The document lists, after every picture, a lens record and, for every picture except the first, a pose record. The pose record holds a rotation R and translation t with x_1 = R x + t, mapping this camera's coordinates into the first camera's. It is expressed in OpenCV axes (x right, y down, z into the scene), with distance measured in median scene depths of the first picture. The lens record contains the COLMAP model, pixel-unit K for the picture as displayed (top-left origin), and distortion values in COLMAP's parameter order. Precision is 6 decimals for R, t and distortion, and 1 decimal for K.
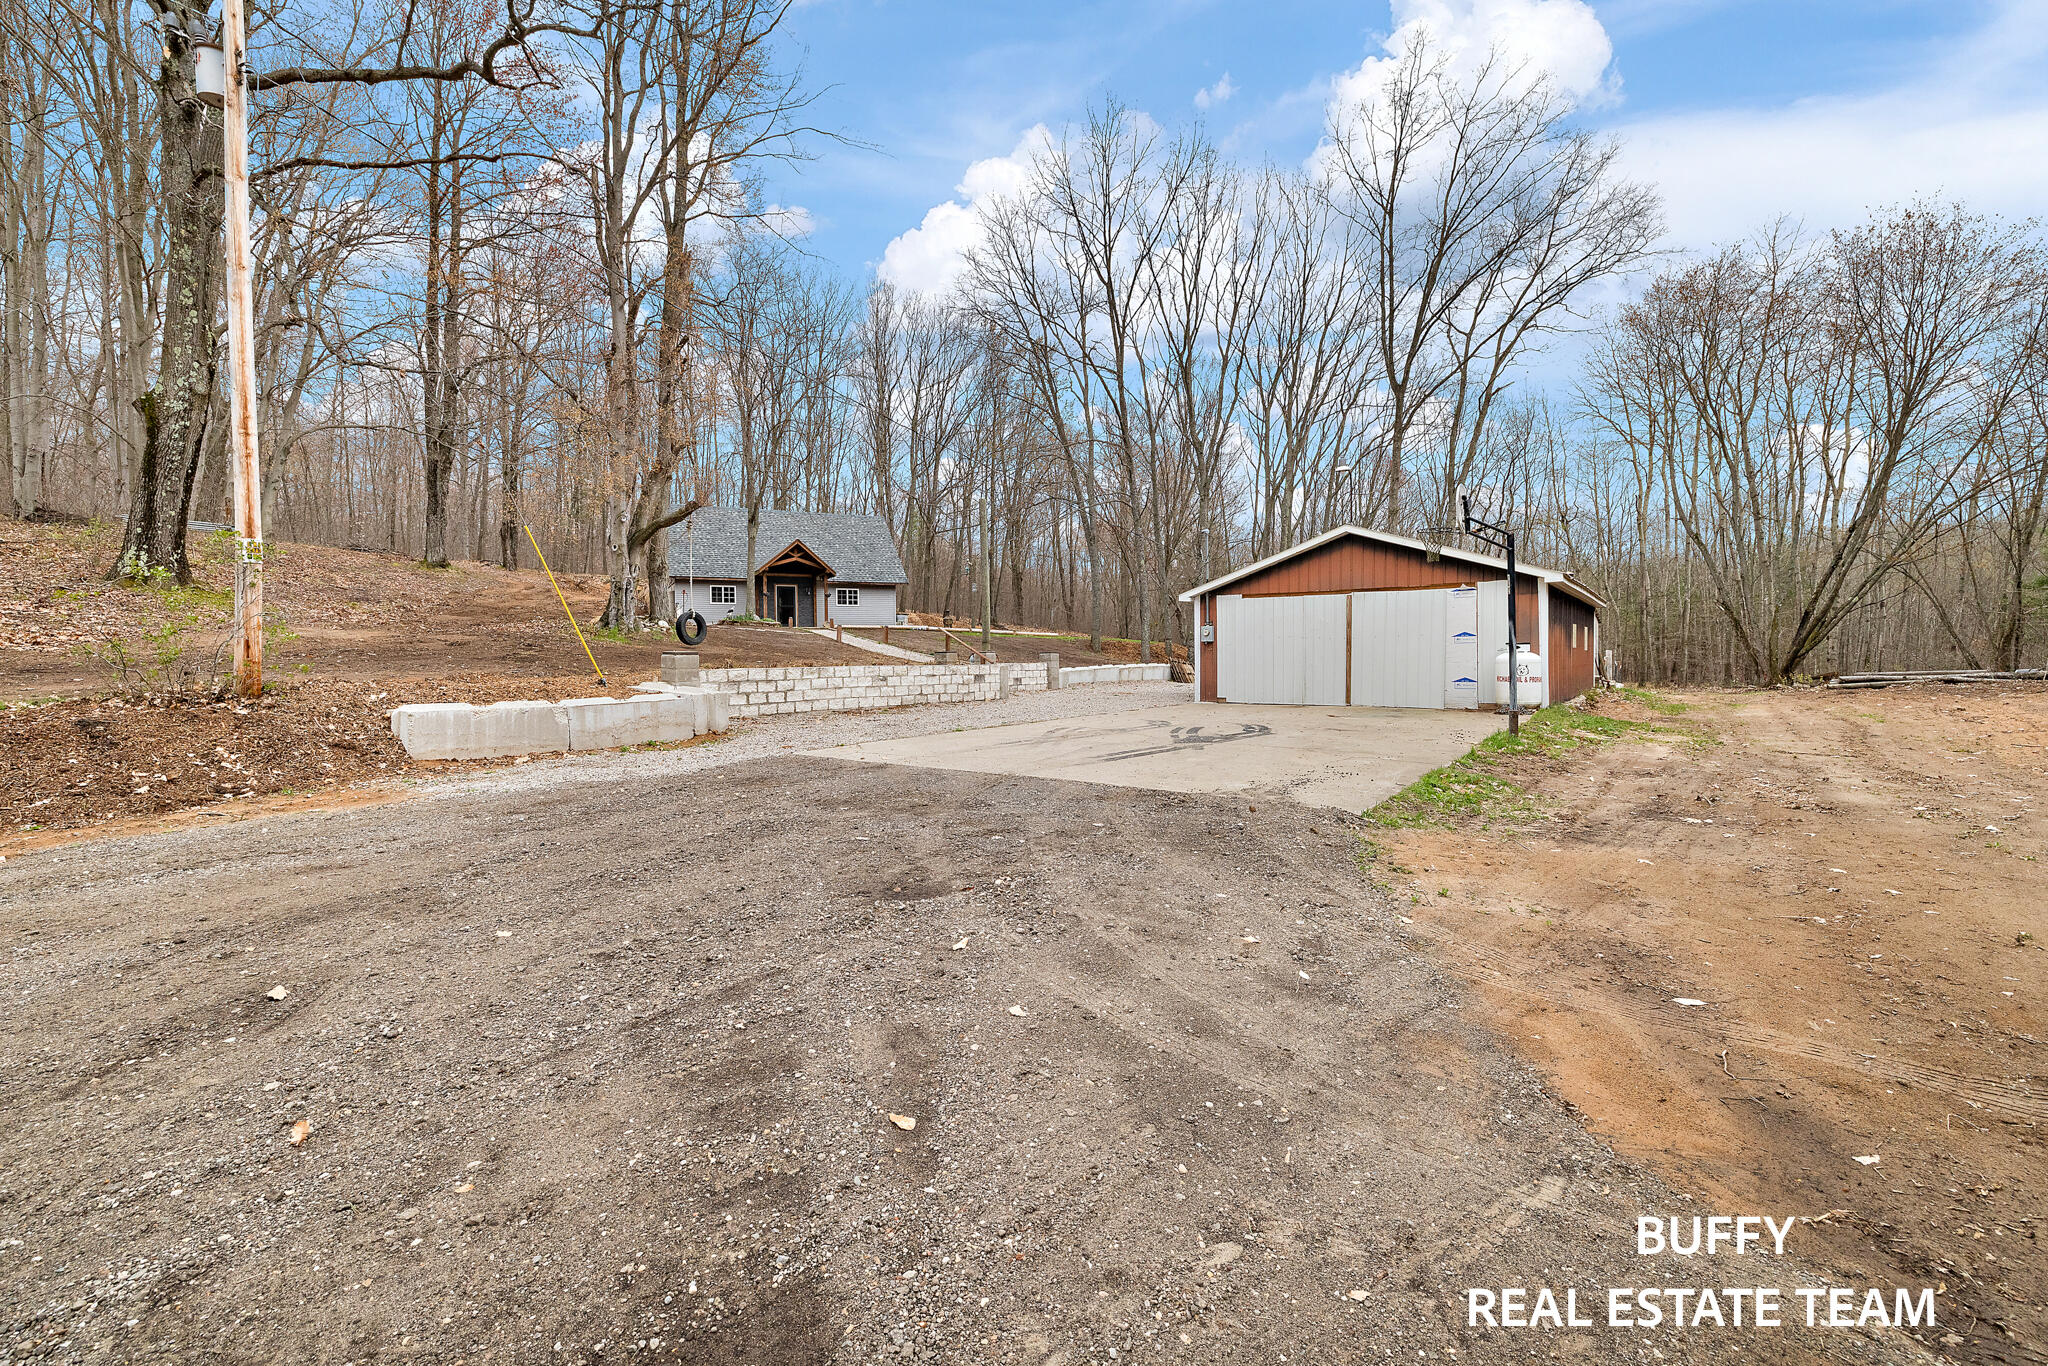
lens RADIAL K [[877.6, 0, 1025.1], [0, 877.6, 671.7], [0, 0, 1]] dist [0.002898, 0.001323]
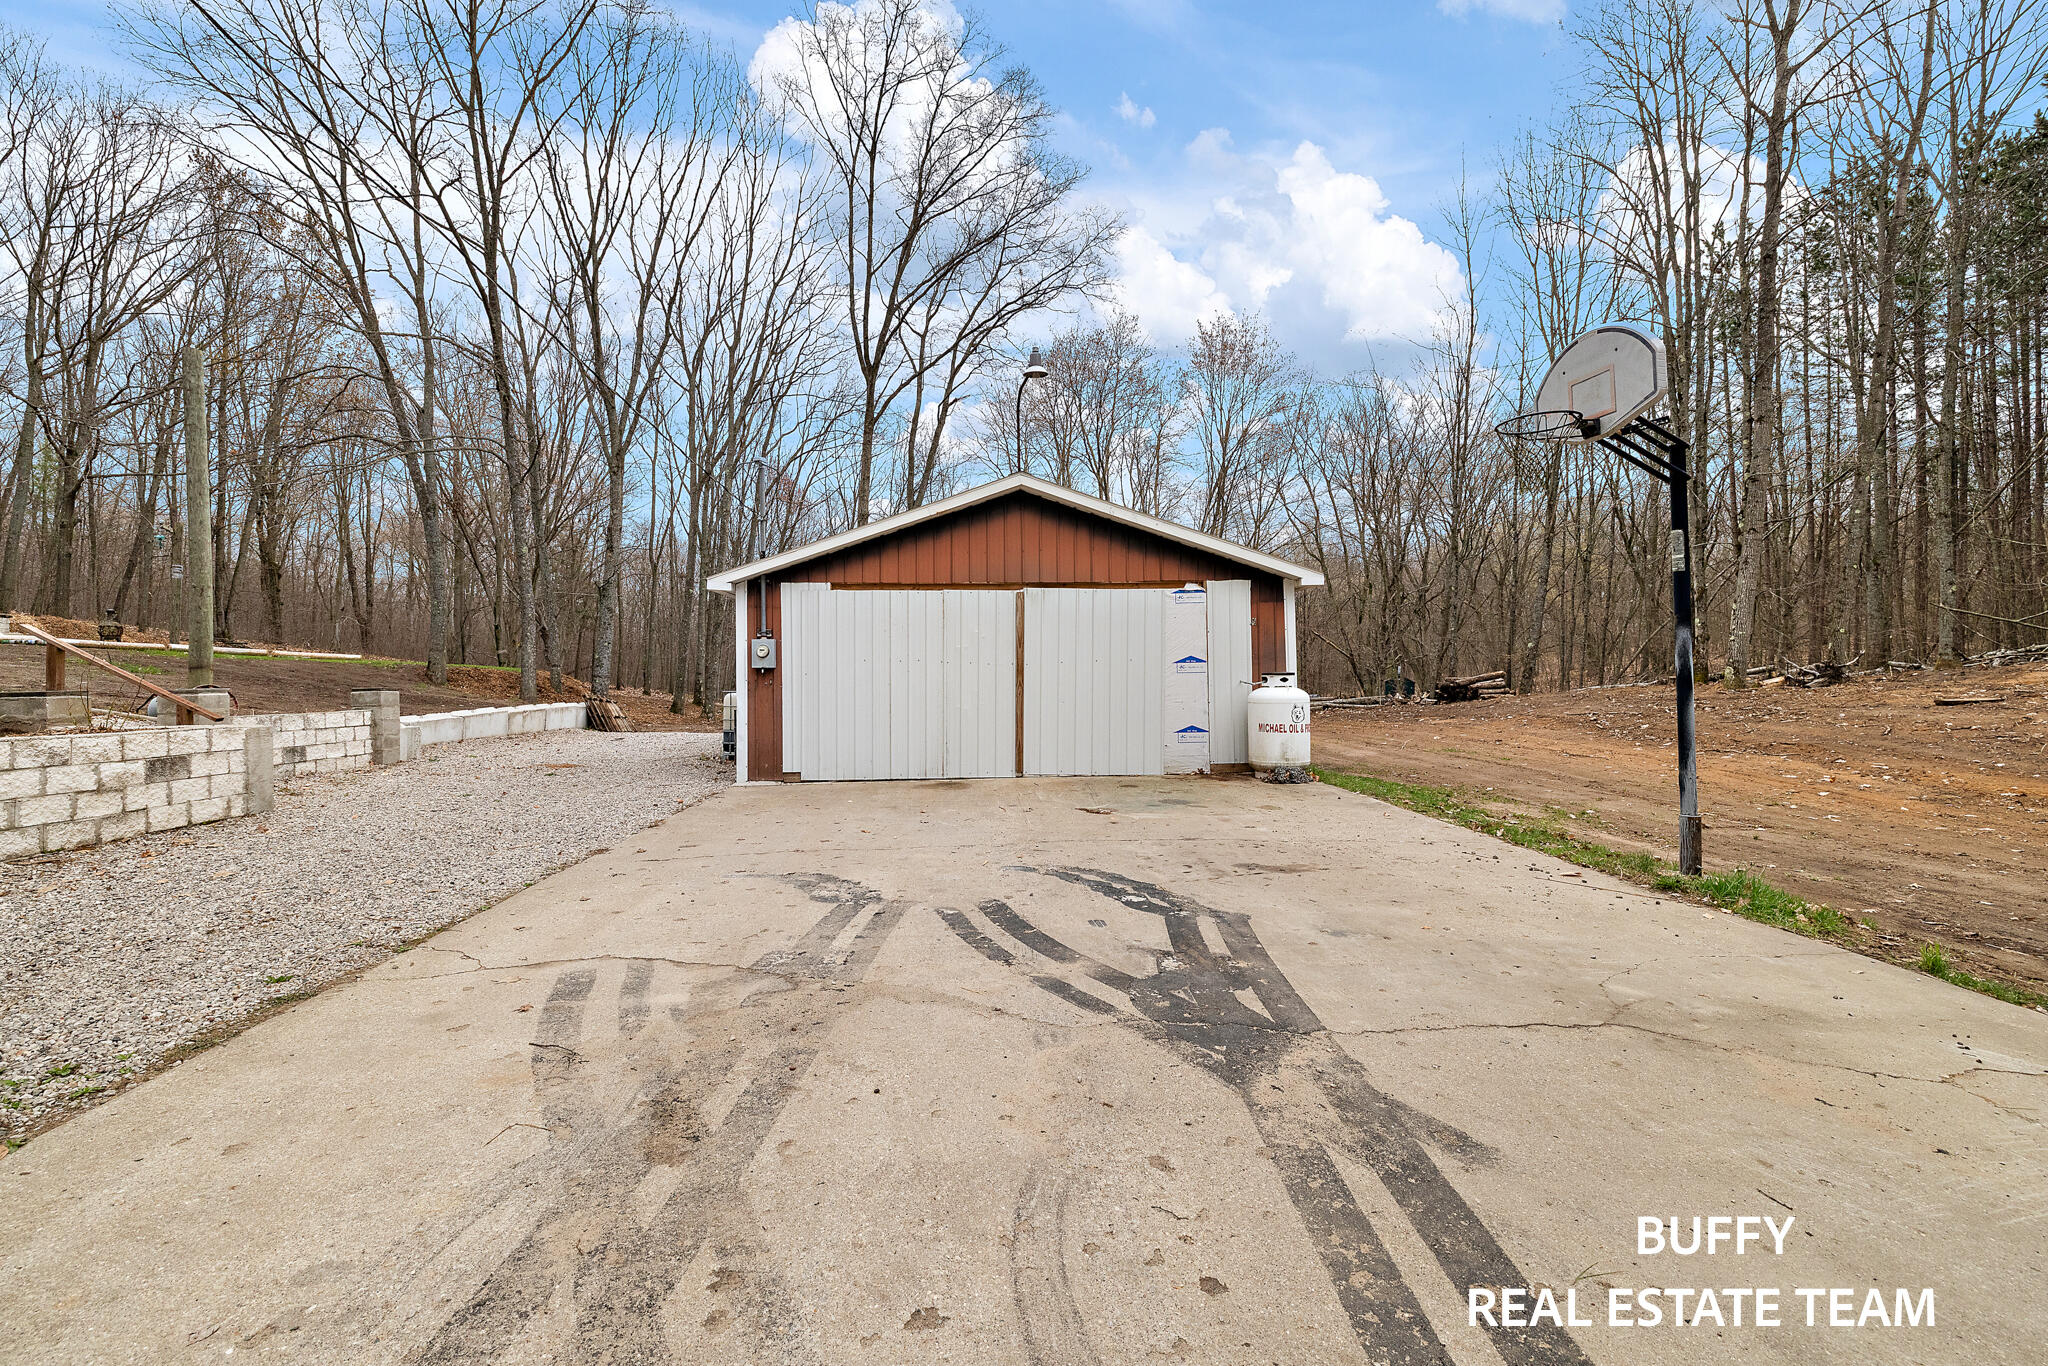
lens RADIAL K [[877.6, 0, 1013.7], [0, 877.6, 671.9], [0, 0, 1]] dist [0.002898, 0.001323]
pose [[0.767158, 0.004354, 0.641444, -0.014108], [0.017000, 0.999488, -0.027116, -0.011833], [-0.641233, 0.031707, 0.766691, 0.384909]]
